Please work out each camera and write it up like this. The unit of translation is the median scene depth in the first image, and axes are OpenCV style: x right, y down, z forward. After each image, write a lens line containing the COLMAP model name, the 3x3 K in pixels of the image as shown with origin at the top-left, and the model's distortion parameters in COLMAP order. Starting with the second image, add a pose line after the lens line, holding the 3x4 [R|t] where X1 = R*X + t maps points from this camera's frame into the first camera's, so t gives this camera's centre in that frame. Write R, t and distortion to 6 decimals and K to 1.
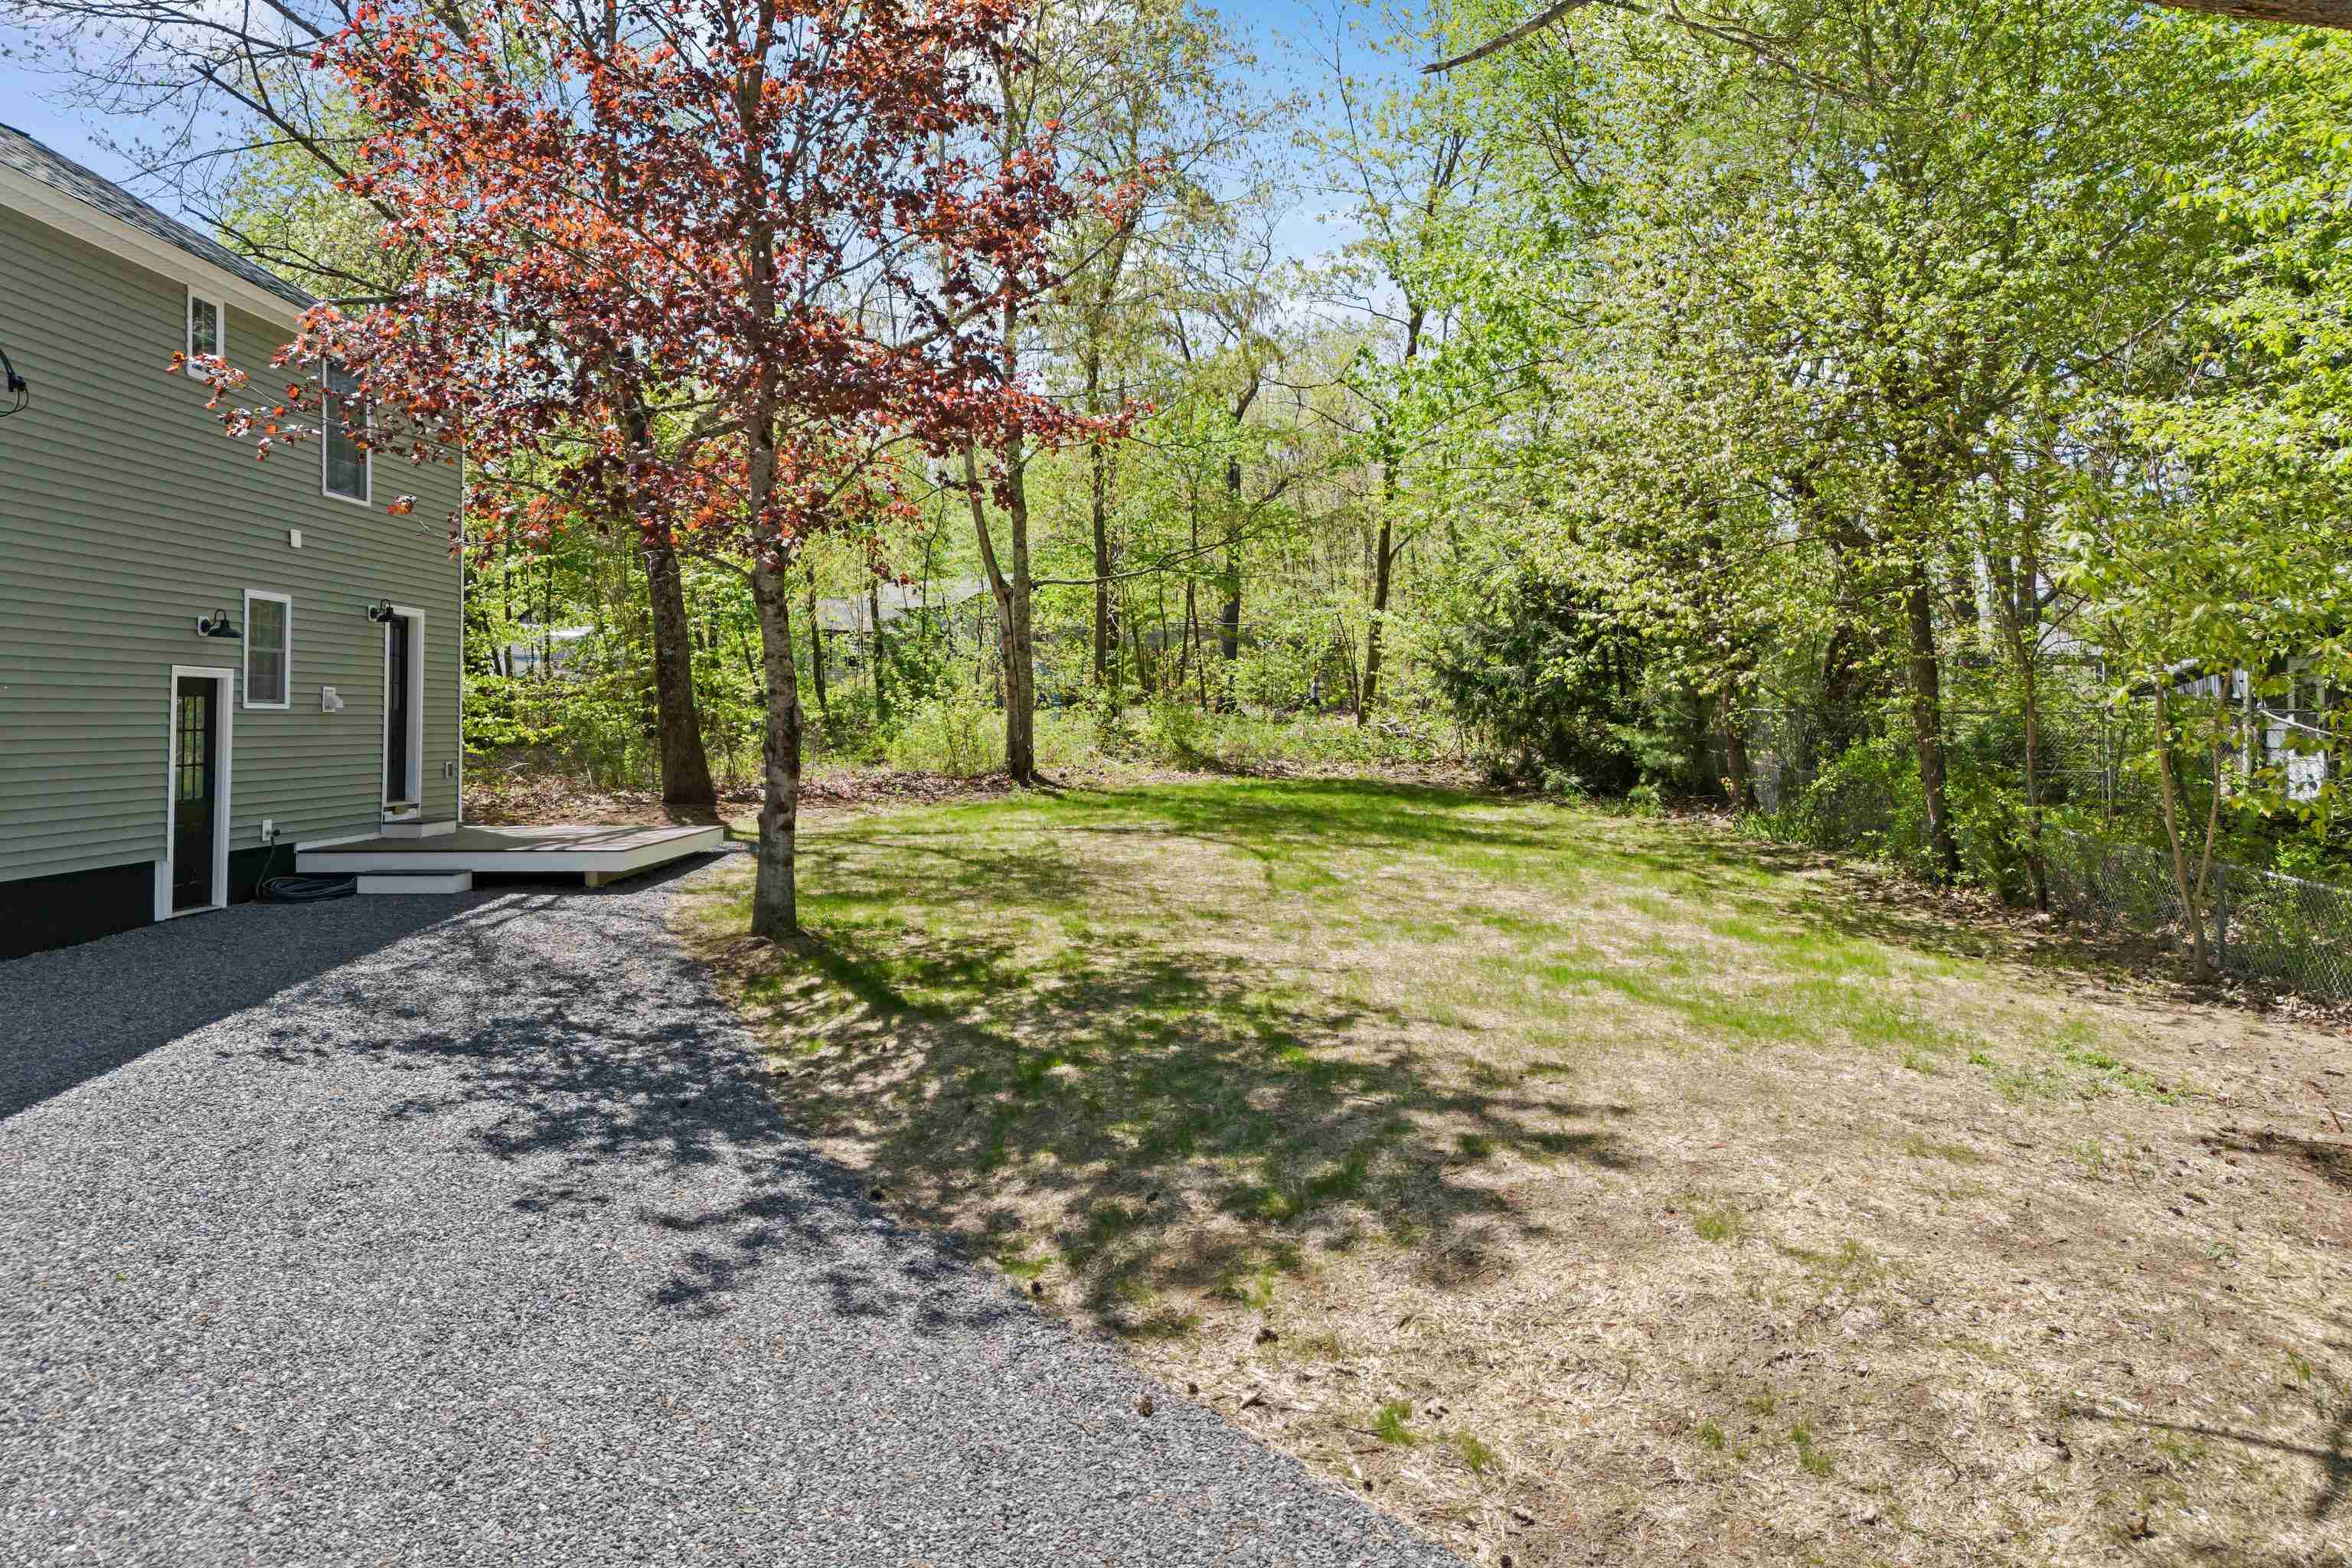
lens RADIAL K [[1735.5, 0, 1174.8], [0, 1735.5, 676.6], [0, 0, 1]] dist [0.066749, -0.053720]
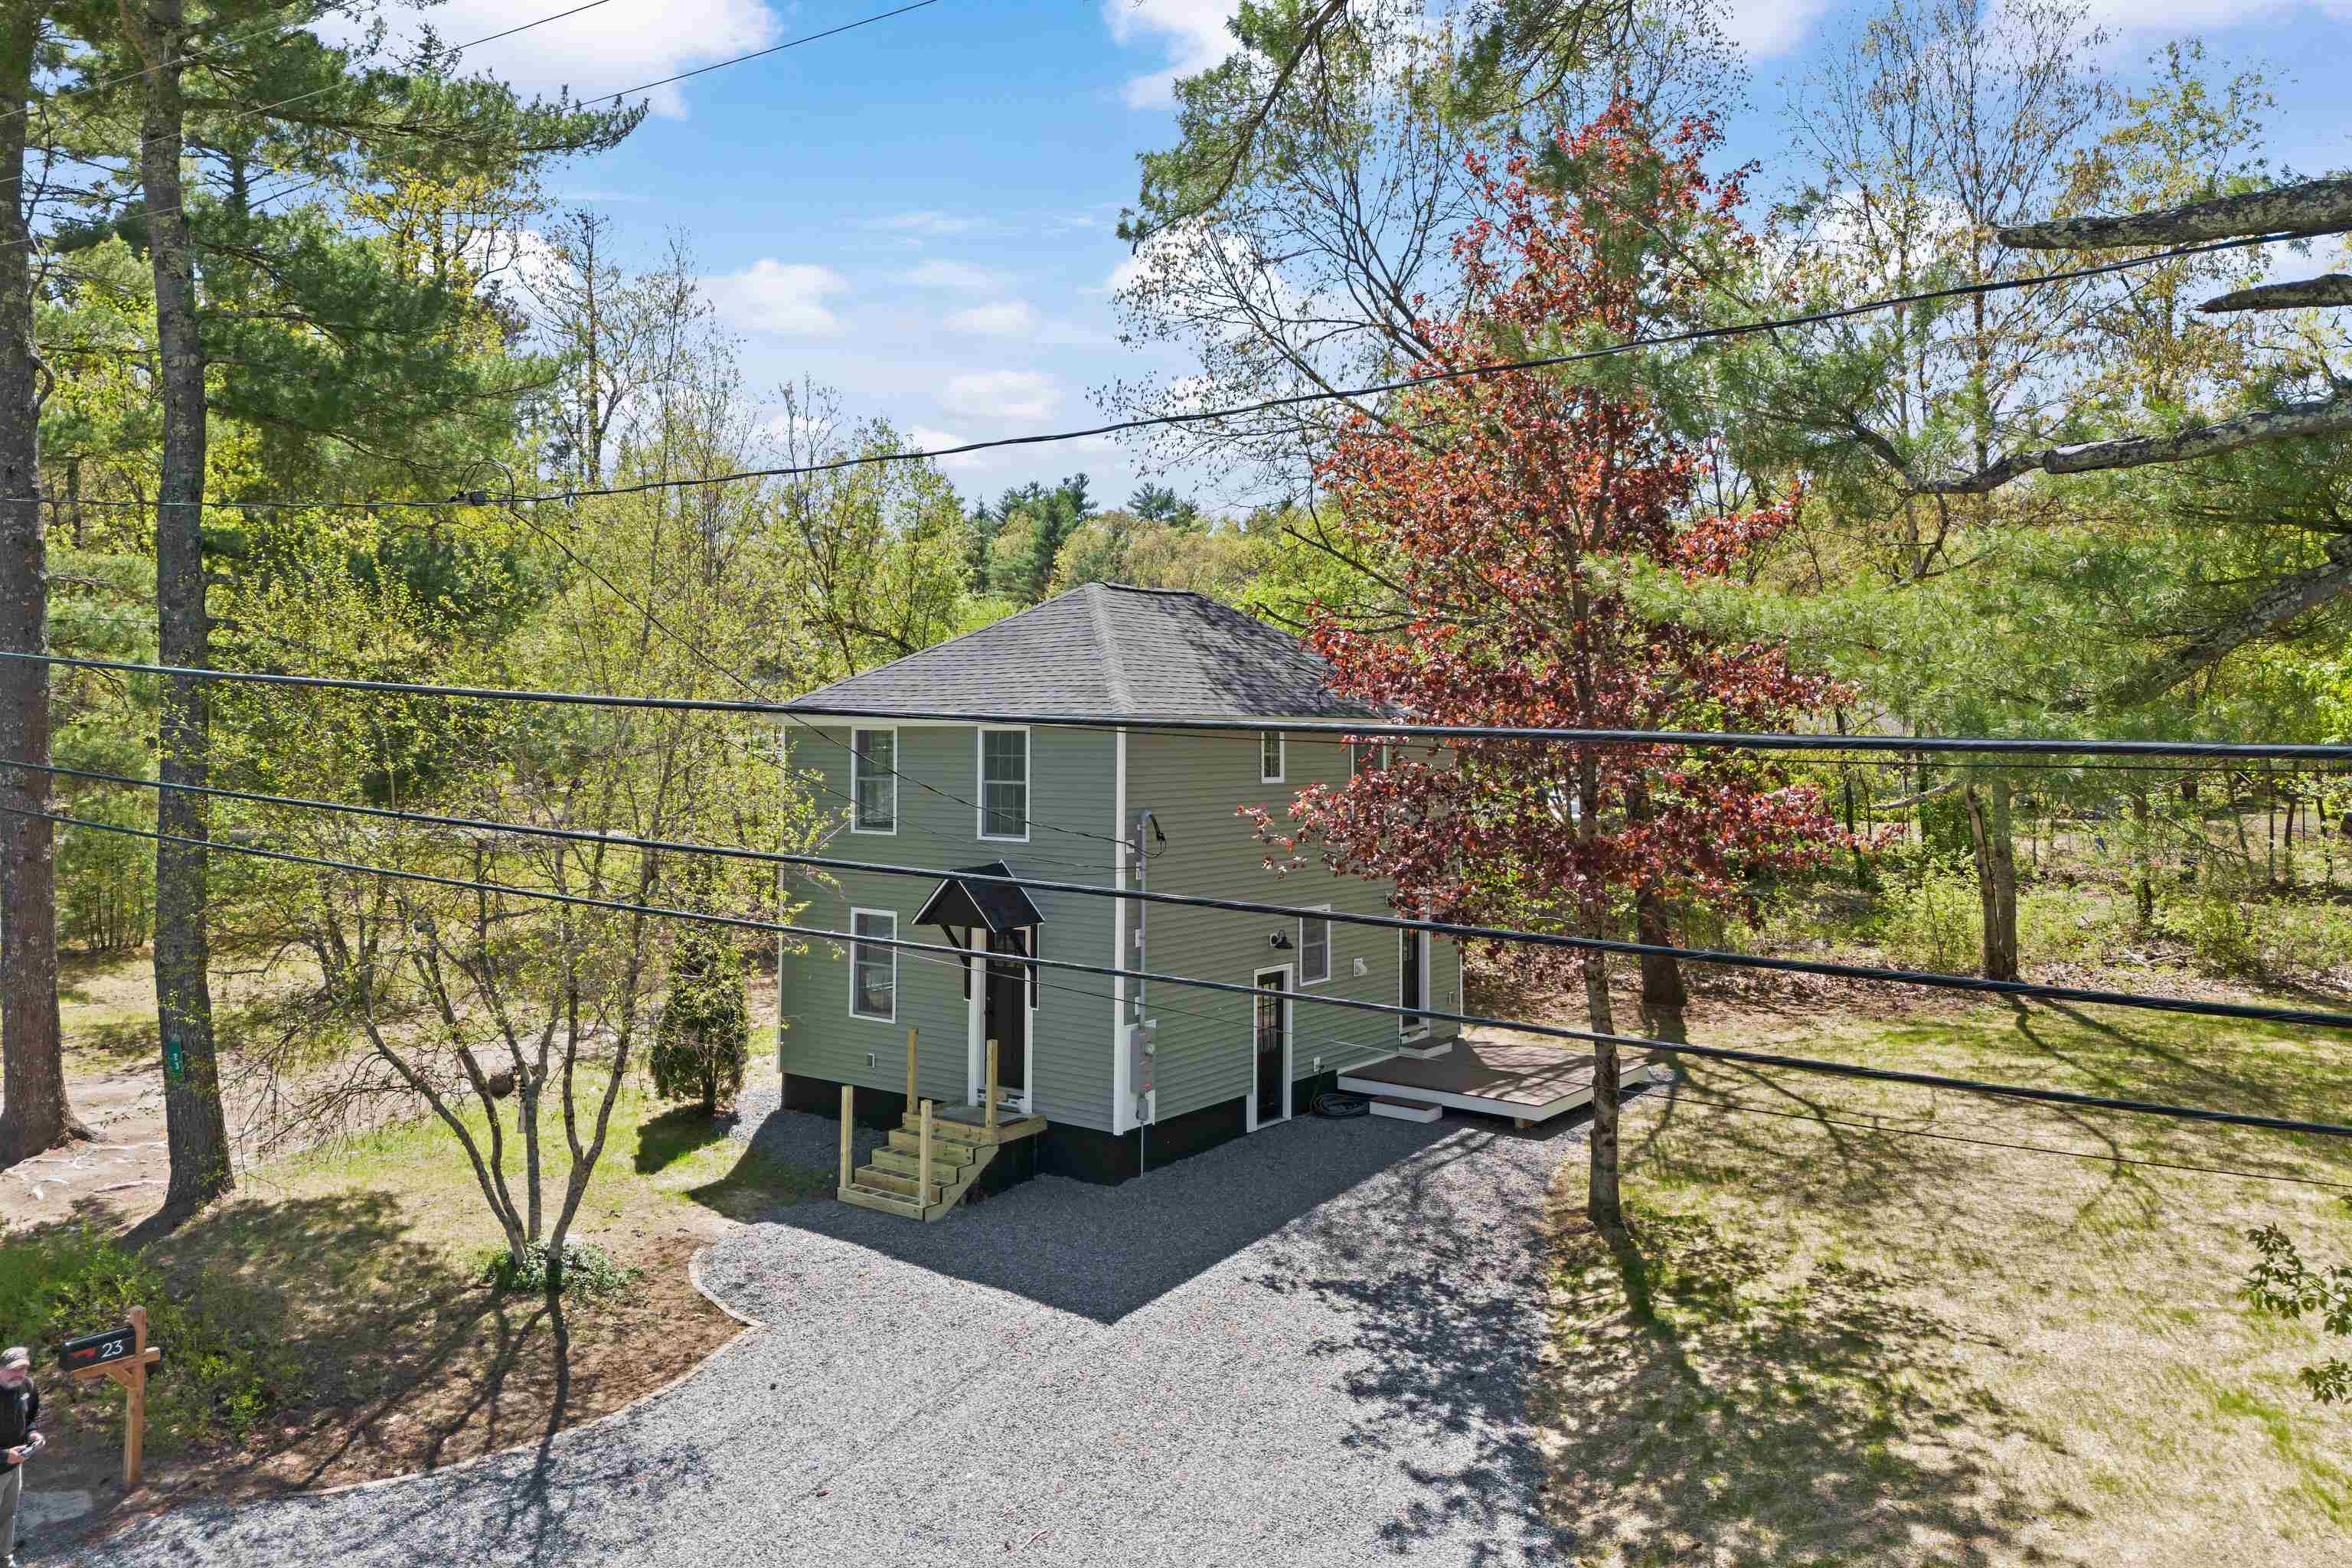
lens RADIAL K [[1735.5, 0, 1181.7], [0, 1735.5, 638.1], [0, 0, 1]] dist [0.066749, -0.053720]
pose [[0.800394, -0.024930, -0.598956, 0.328692], [0.010852, 0.999574, -0.027103, -0.264278], [0.599376, 0.015193, 0.800323, -0.301916]]
